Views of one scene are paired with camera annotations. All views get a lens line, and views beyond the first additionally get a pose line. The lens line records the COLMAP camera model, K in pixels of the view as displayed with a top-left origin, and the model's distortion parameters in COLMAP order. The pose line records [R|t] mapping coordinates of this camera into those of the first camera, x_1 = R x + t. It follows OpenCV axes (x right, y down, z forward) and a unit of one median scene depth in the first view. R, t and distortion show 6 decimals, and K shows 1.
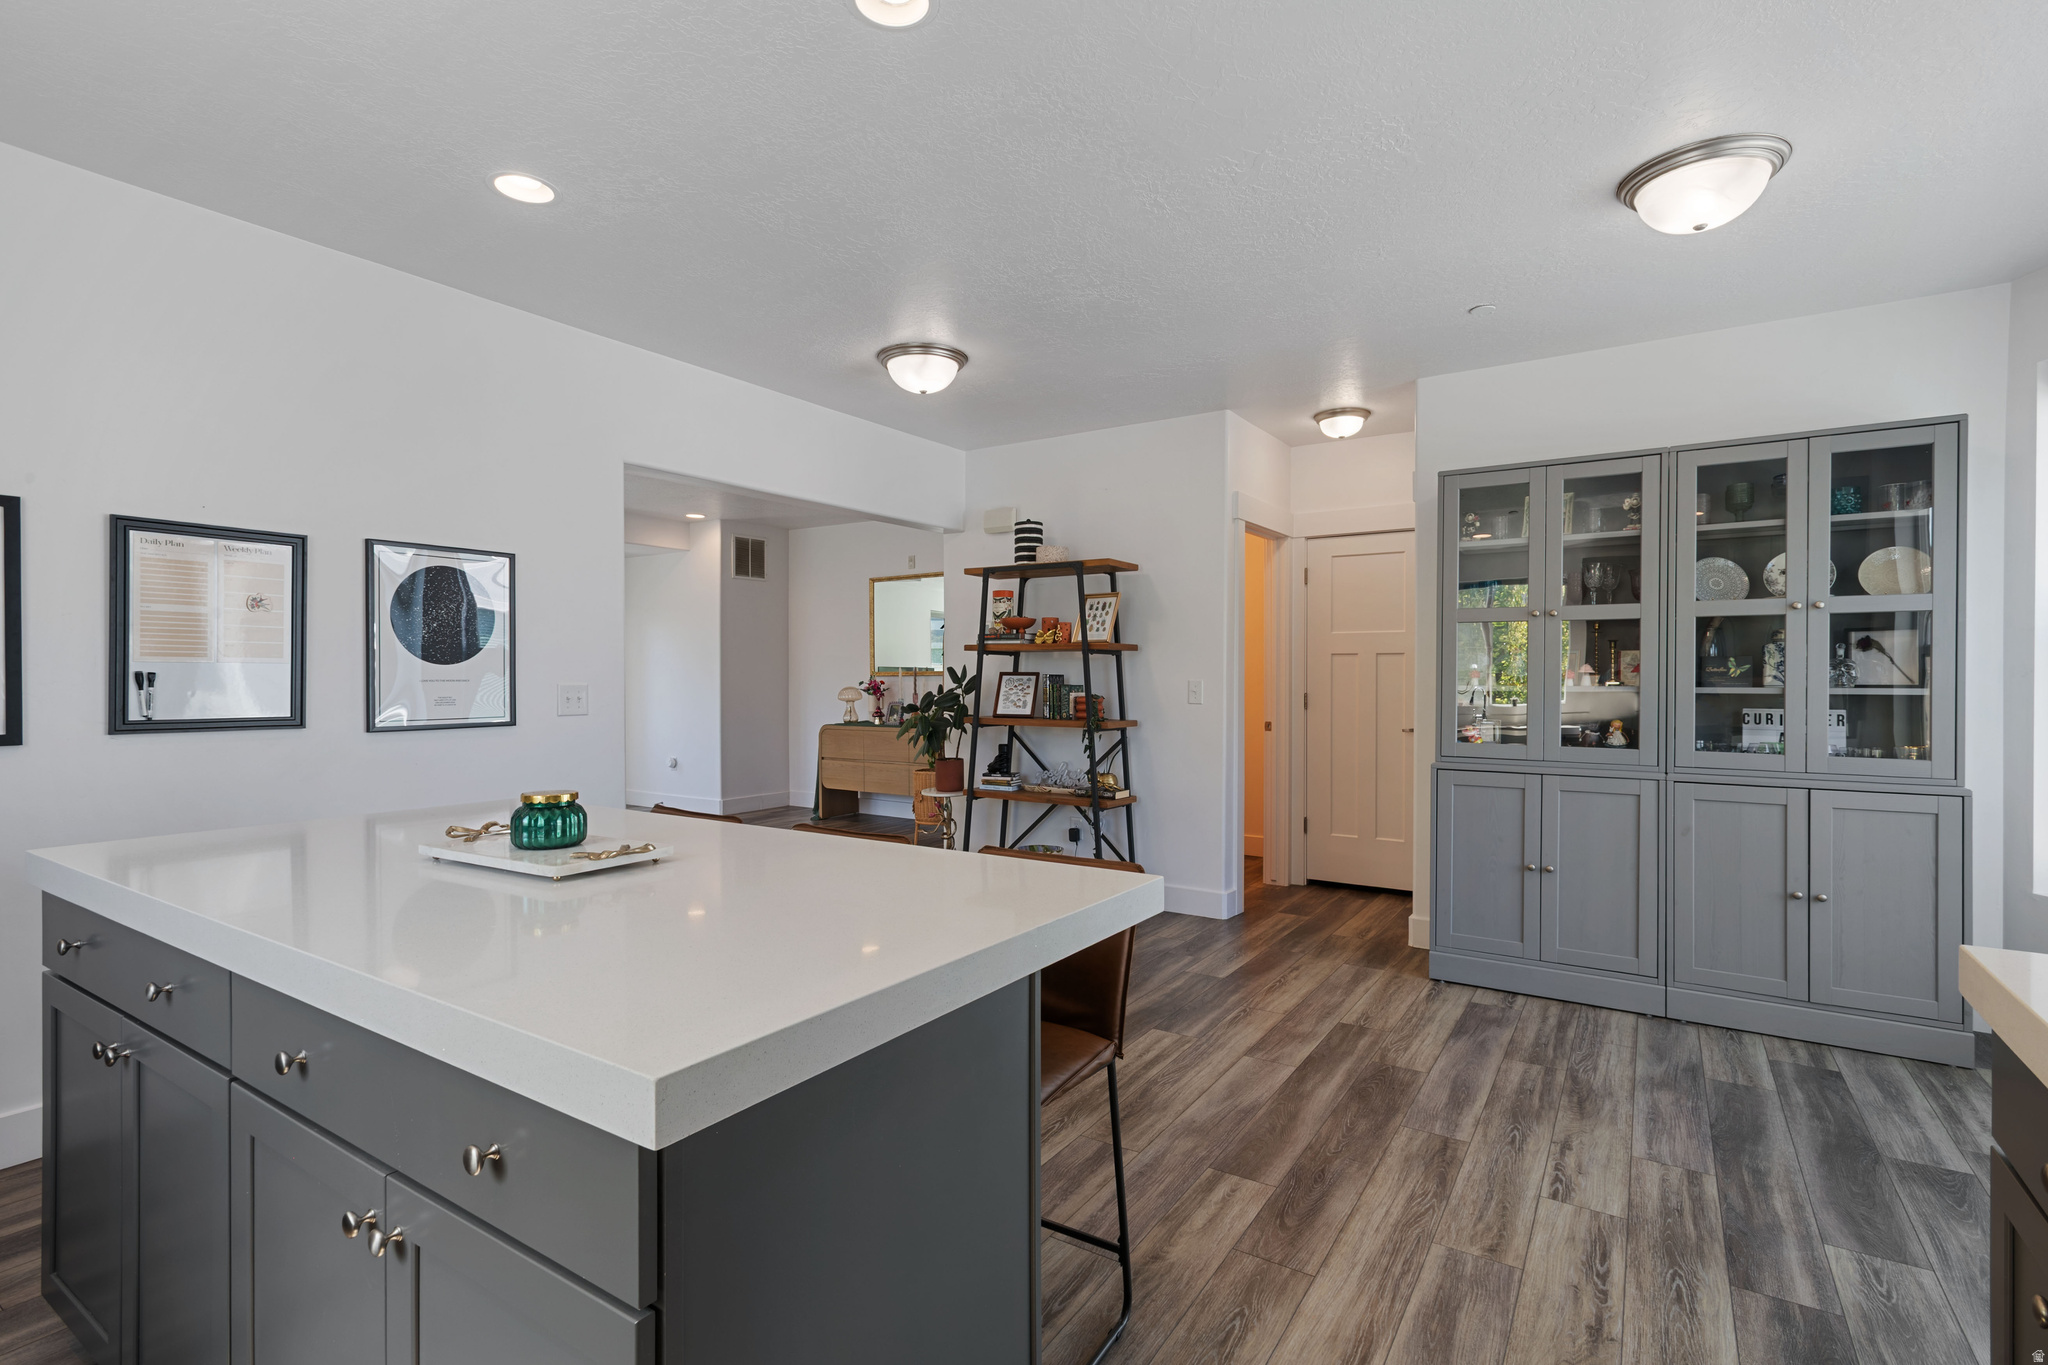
lens RADIAL K [[979.4, 0, 1022.4], [0, 979.4, 685.6], [0, 0, 1]] dist [0.003790, 0.005266]
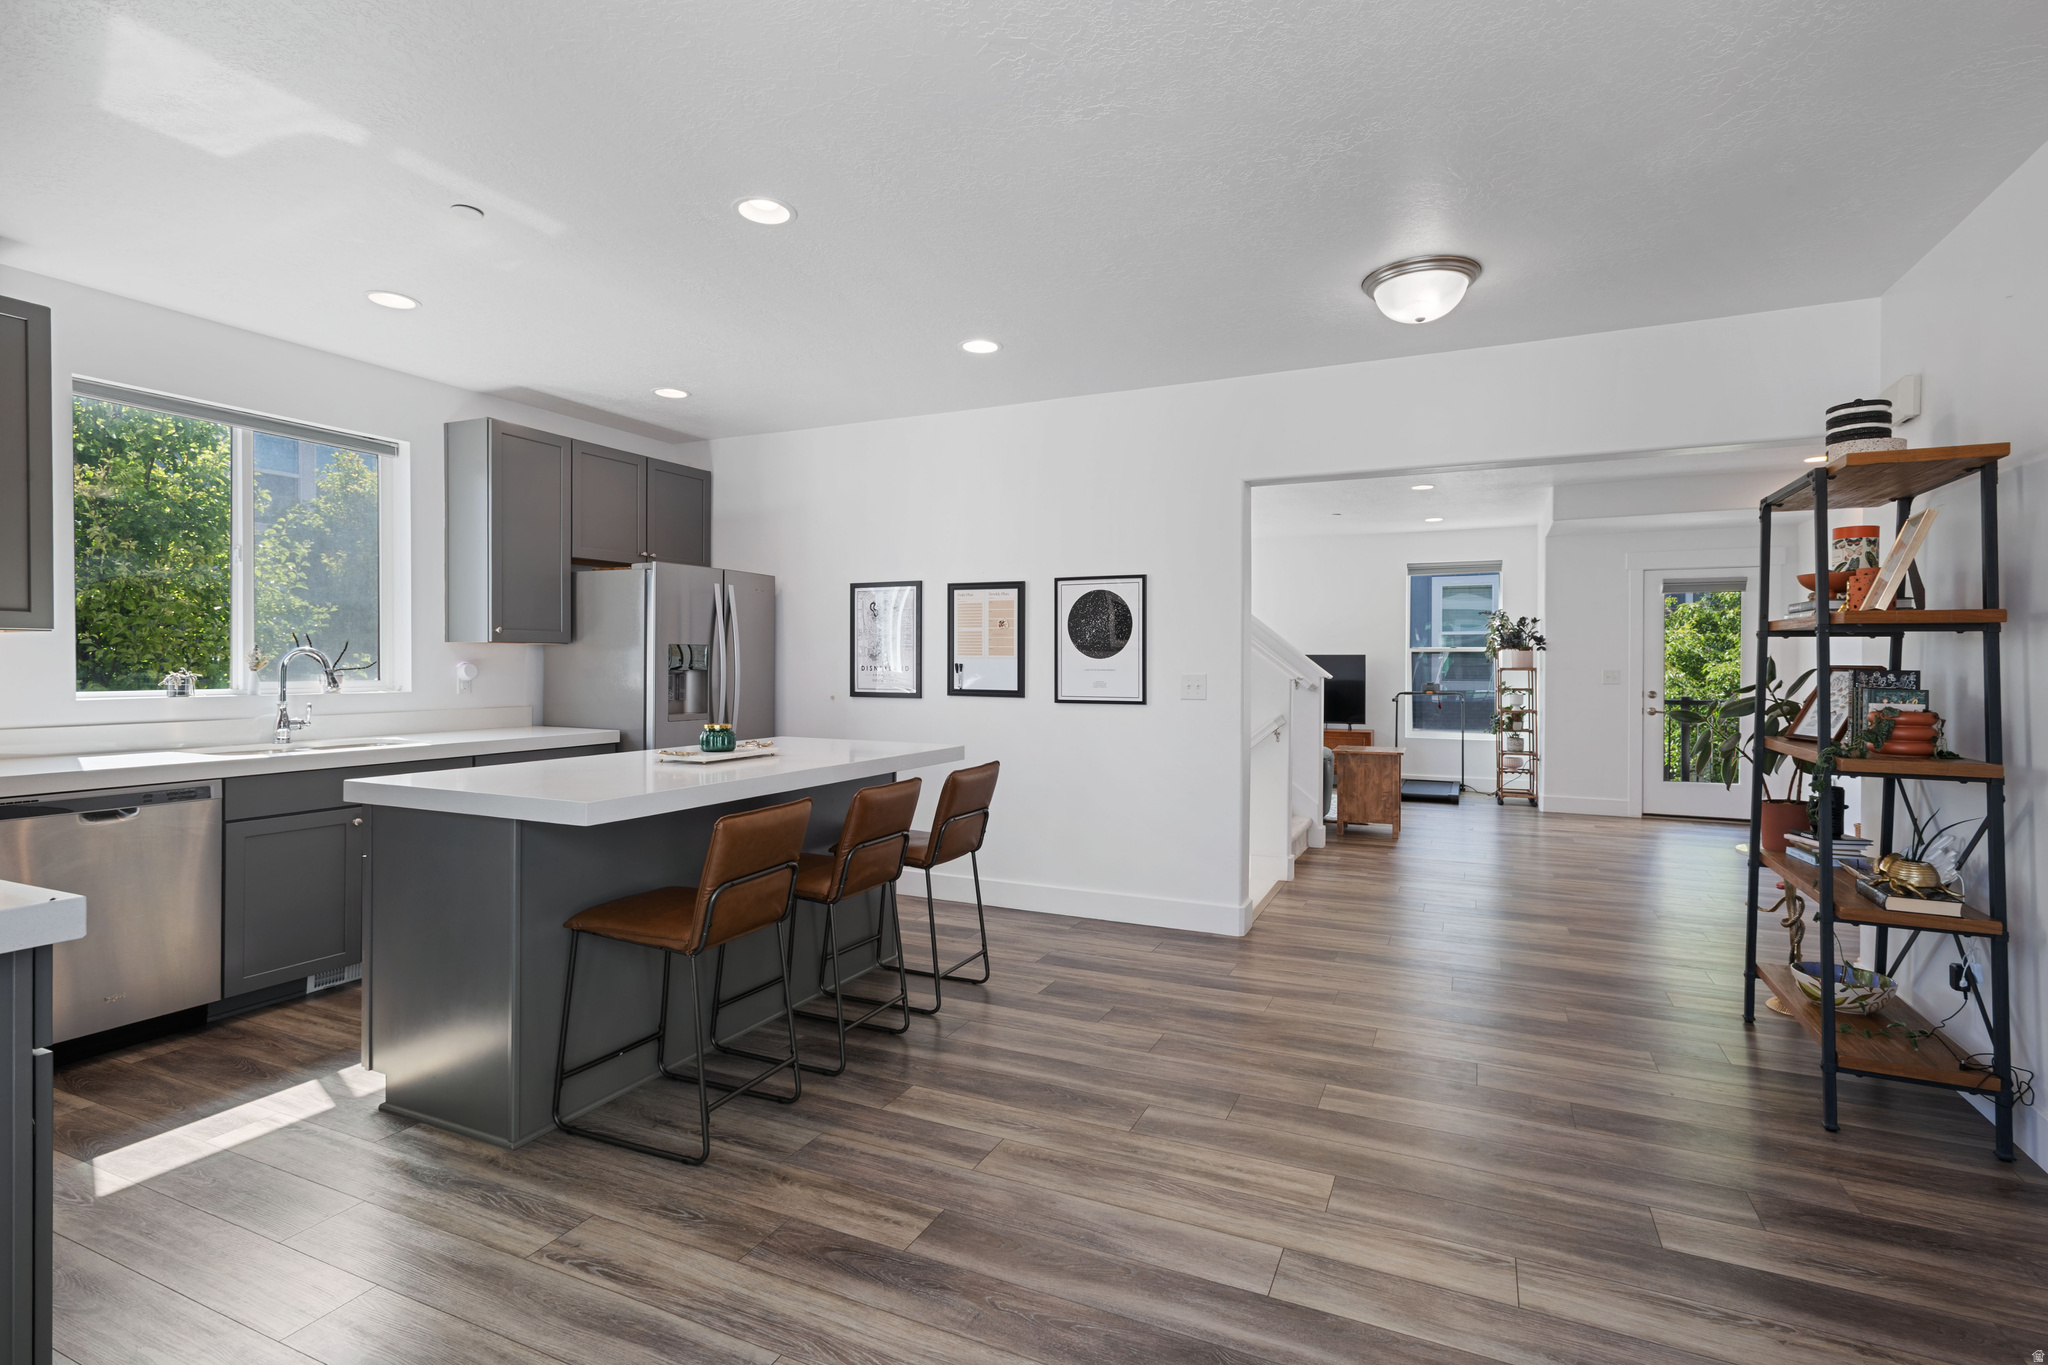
lens RADIAL K [[979.4, 0, 1025.0], [0, 979.4, 663.2], [0, 0, 1]] dist [0.003790, 0.005266]
pose [[0.134203, 0.002732, -0.990950, 0.916540], [-0.011712, 0.999931, 0.001170, -0.016696], [0.990885, 0.011449, 0.134226, 0.784120]]
